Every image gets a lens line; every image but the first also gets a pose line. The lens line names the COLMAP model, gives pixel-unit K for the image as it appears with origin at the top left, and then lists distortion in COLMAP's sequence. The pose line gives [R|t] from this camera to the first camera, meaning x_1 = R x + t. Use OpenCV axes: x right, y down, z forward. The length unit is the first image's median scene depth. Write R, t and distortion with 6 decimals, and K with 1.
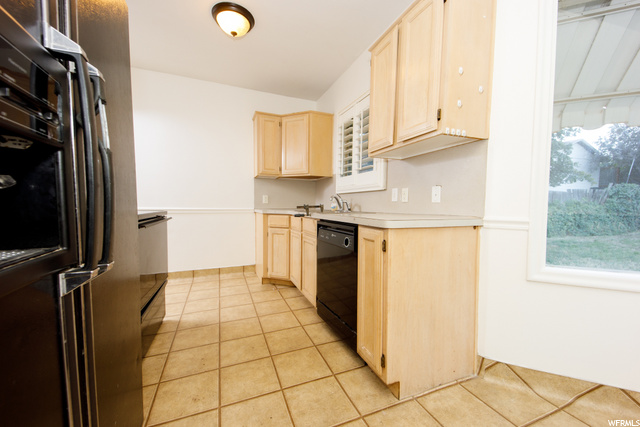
lens RADIAL K [[250.2, 0, 319.9], [0, 250.2, 215.9], [0, 0, 1]] dist [0.072694, -0.033132]
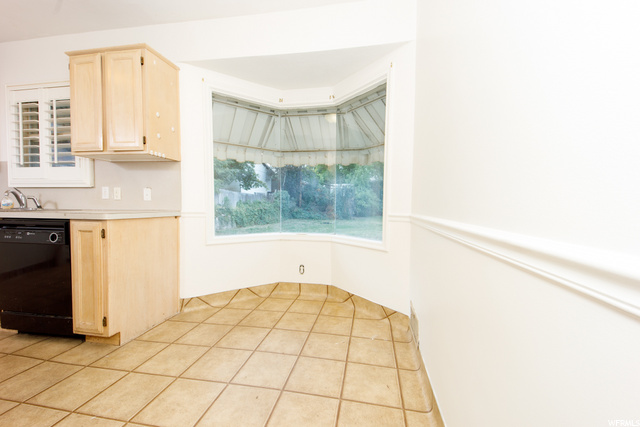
lens RADIAL K [[250.2, 0, 319.9], [0, 250.2, 215.9], [0, 0, 1]] dist [0.072694, -0.033132]
pose [[0.534662, -0.038796, 0.844175, -0.220322], [0.031976, 0.999159, 0.025666, 0.024383], [-0.844461, 0.013271, 0.535453, -0.536831]]
